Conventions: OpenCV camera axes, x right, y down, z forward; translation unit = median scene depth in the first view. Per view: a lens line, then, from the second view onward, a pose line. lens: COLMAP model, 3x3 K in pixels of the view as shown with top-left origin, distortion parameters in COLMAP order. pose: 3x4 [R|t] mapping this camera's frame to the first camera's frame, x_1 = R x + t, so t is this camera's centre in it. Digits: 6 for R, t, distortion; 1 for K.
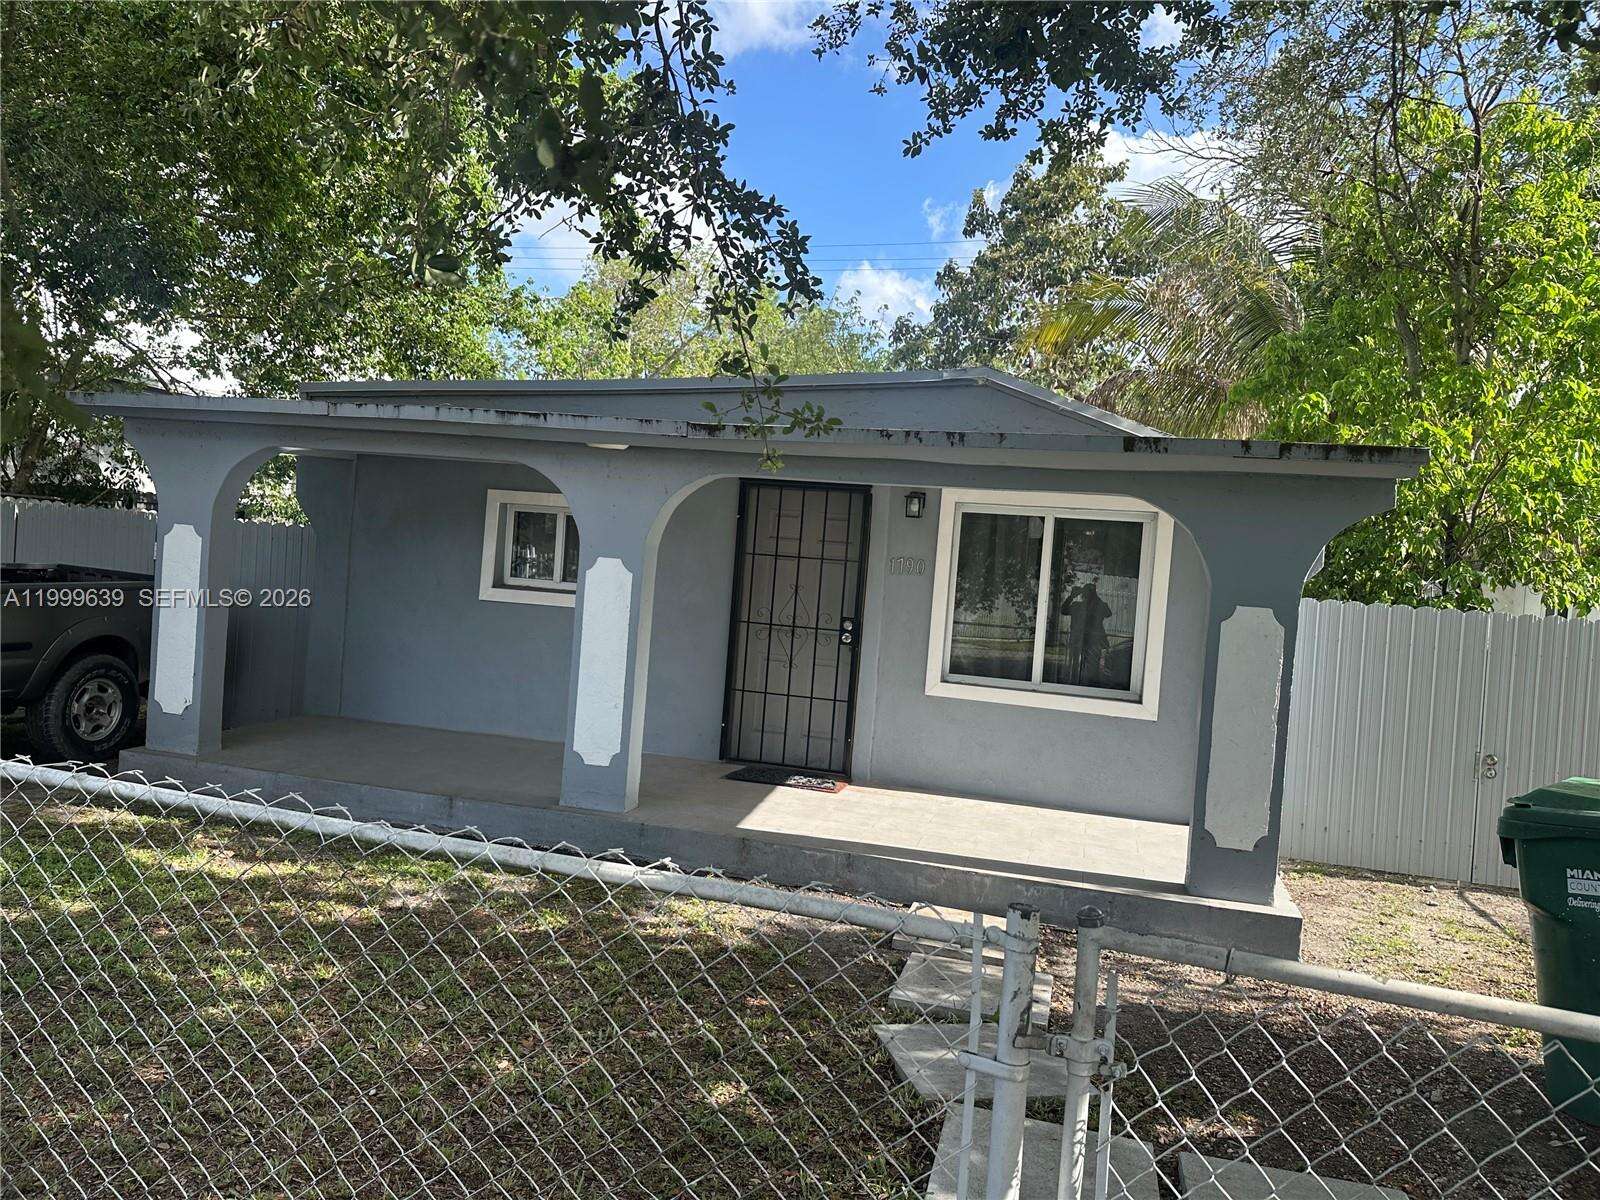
lens RADIAL K [[1125.4, 0, 800.0], [0, 1125.4, 600.0], [0, 0, 1]] dist [0.002167, 0.000602]
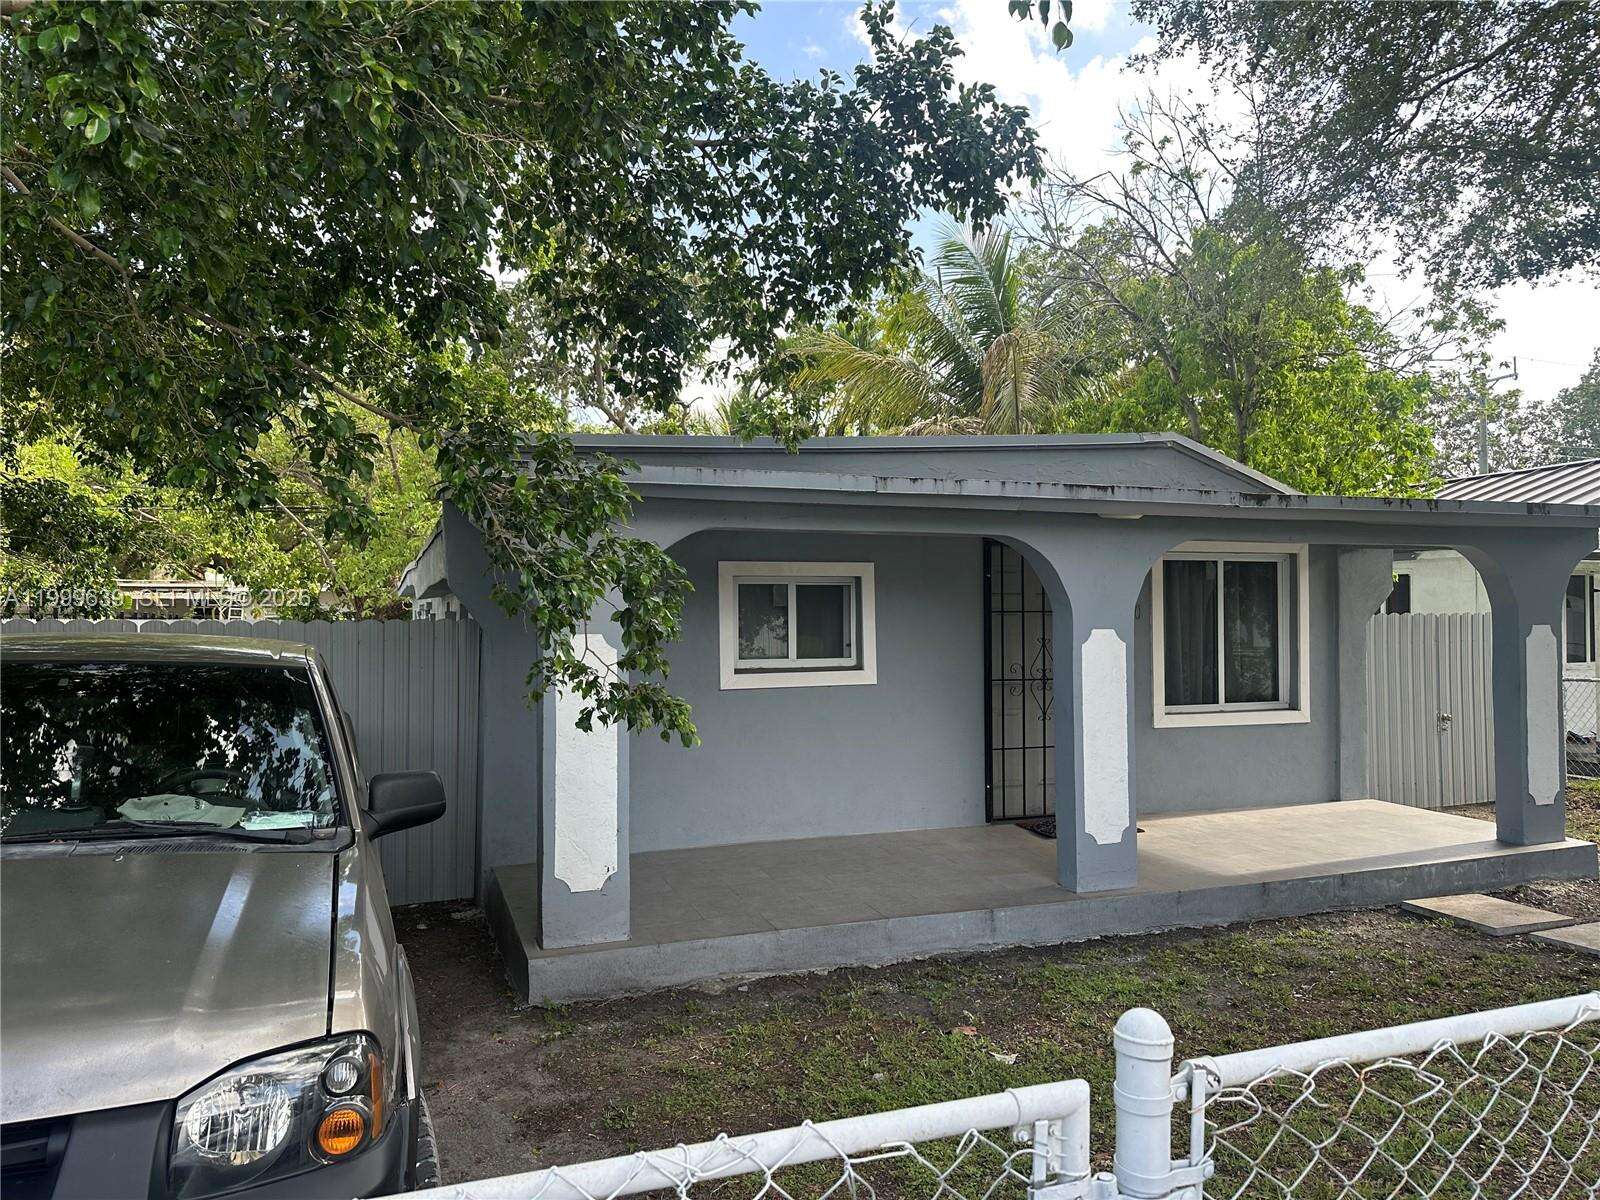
lens RADIAL K [[1125.4, 0, 800.0], [0, 1125.4, 600.0], [0, 0, 1]] dist [0.002167, 0.000602]
pose [[0.831500, -0.075815, 0.550327, -0.777308], [0.084728, 0.996361, 0.009245, -0.079229], [-0.549025, 0.038941, 0.834898, 0.274096]]
